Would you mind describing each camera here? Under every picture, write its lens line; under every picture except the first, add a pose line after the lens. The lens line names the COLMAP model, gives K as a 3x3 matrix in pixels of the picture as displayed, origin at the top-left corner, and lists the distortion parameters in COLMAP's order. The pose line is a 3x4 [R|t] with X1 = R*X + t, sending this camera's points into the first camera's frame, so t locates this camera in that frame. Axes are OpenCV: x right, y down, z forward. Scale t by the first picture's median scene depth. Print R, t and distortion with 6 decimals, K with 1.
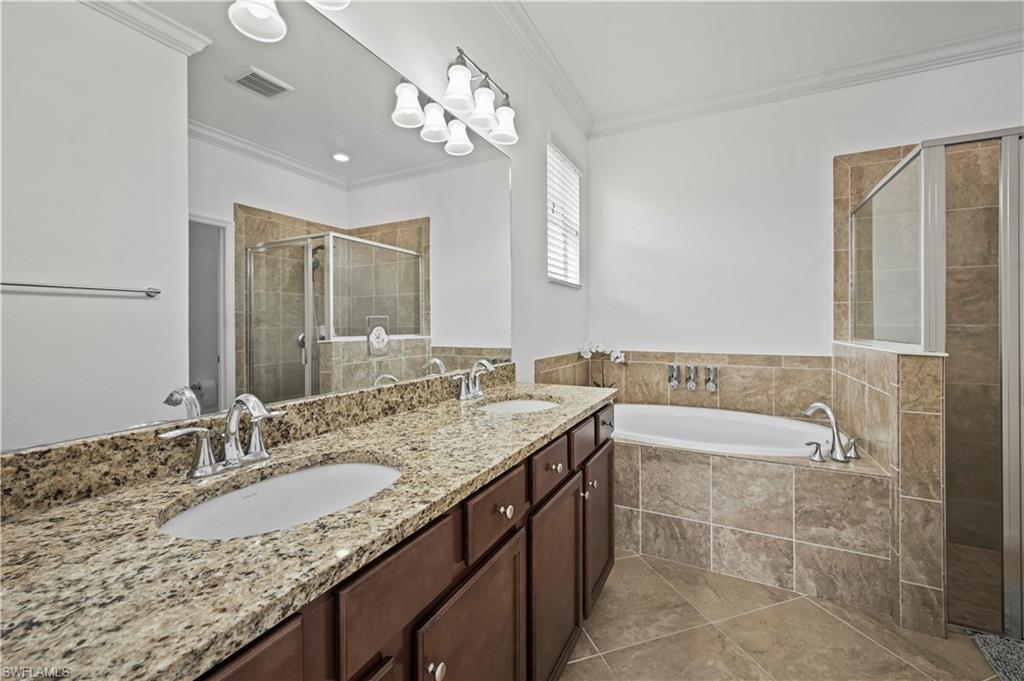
lens RADIAL K [[414.8, 0, 516.5], [0, 414.8, 318.9], [0, 0, 1]] dist [0.000230, 0.000100]
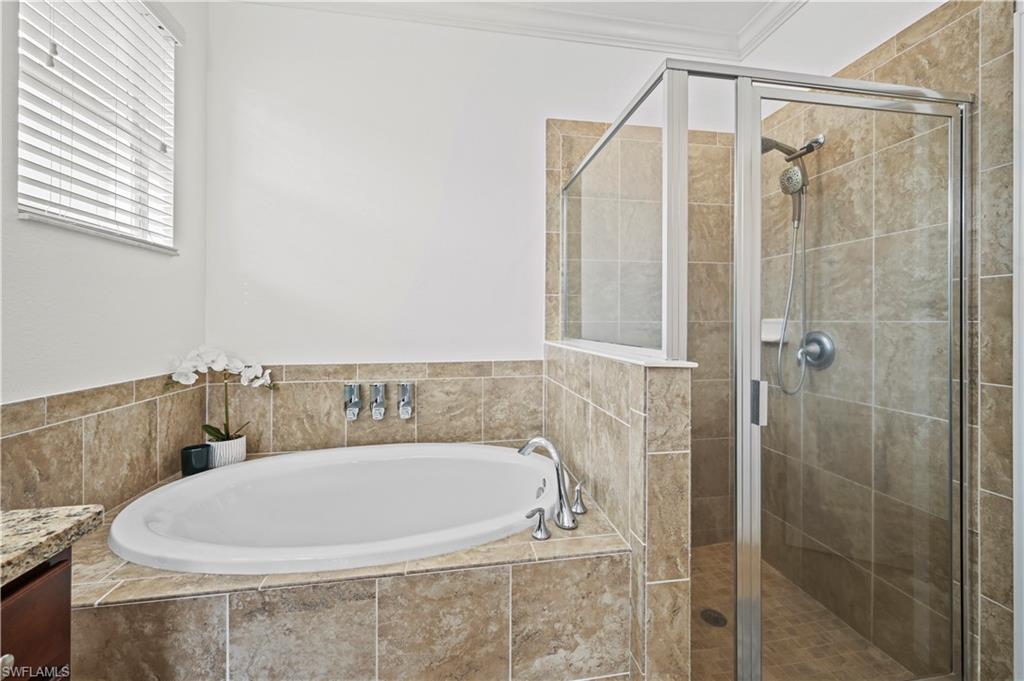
lens RADIAL K [[414.8, 0, 516.5], [0, 414.8, 318.9], [0, 0, 1]] dist [0.000230, 0.000100]
pose [[0.806115, 0.002019, 0.591755, 0.246714], [-0.006397, 0.999965, 0.005302, 0.005077], [-0.591724, -0.008059, 0.806100, 0.395866]]
